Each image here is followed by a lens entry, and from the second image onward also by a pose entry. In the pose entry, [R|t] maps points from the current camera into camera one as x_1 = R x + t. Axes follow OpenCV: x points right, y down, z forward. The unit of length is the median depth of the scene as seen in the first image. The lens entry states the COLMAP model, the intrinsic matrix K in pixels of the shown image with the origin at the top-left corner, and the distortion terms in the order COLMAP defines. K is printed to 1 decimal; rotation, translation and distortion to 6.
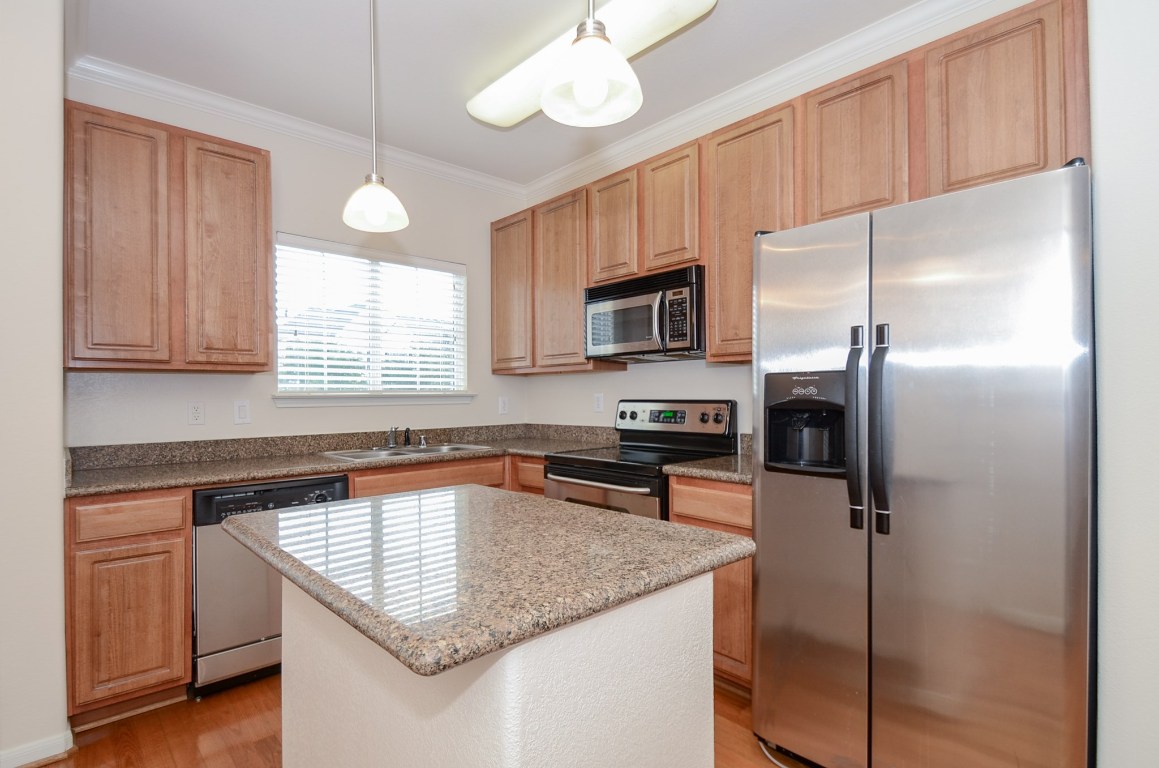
lens RADIAL K [[566.2, 0, 576.5], [0, 566.2, 396.1], [0, 0, 1]] dist [0.000560, -0.000035]
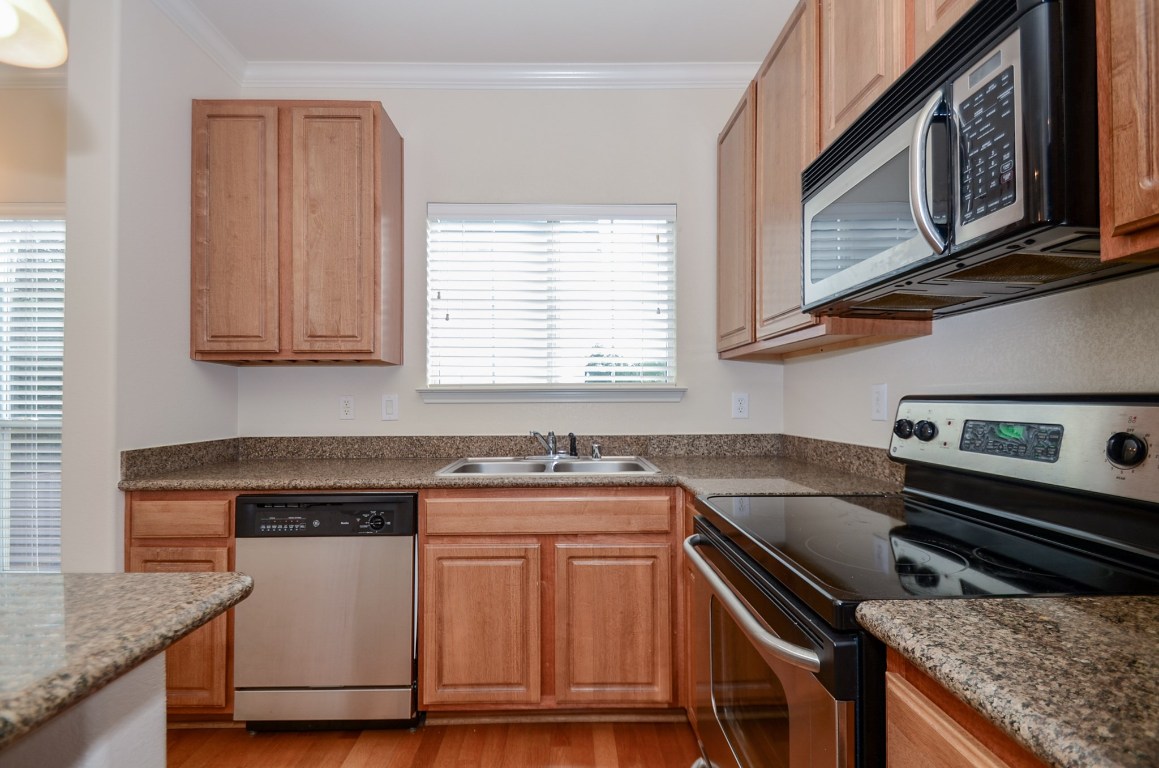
lens RADIAL K [[521.9, 0, 572.0], [0, 521.9, 396.2], [0, 0, 1]] dist [0.042335, -0.025316]
pose [[0.741091, 0.002541, -0.671400, 0.214798], [-0.004153, 0.999991, -0.000800, 0.010622], [0.671392, 0.003381, 0.741095, 0.628513]]
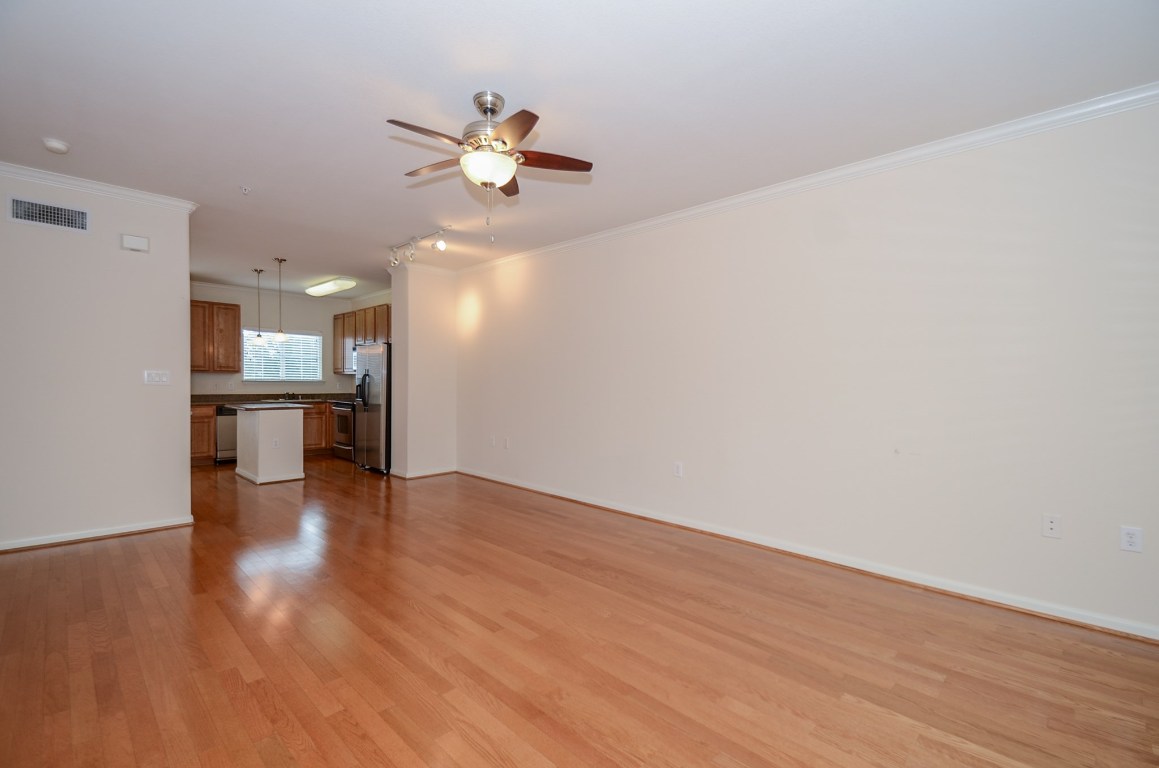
lens RADIAL K [[521.9, 0, 572.0], [0, 521.9, 396.2], [0, 0, 1]] dist [0.042335, -0.025316]
pose [[0.999301, 0.025865, 0.026998, 1.307890], [-0.026678, 0.999188, 0.030191, -0.057609], [-0.026195, -0.030890, 0.999179, -2.120493]]
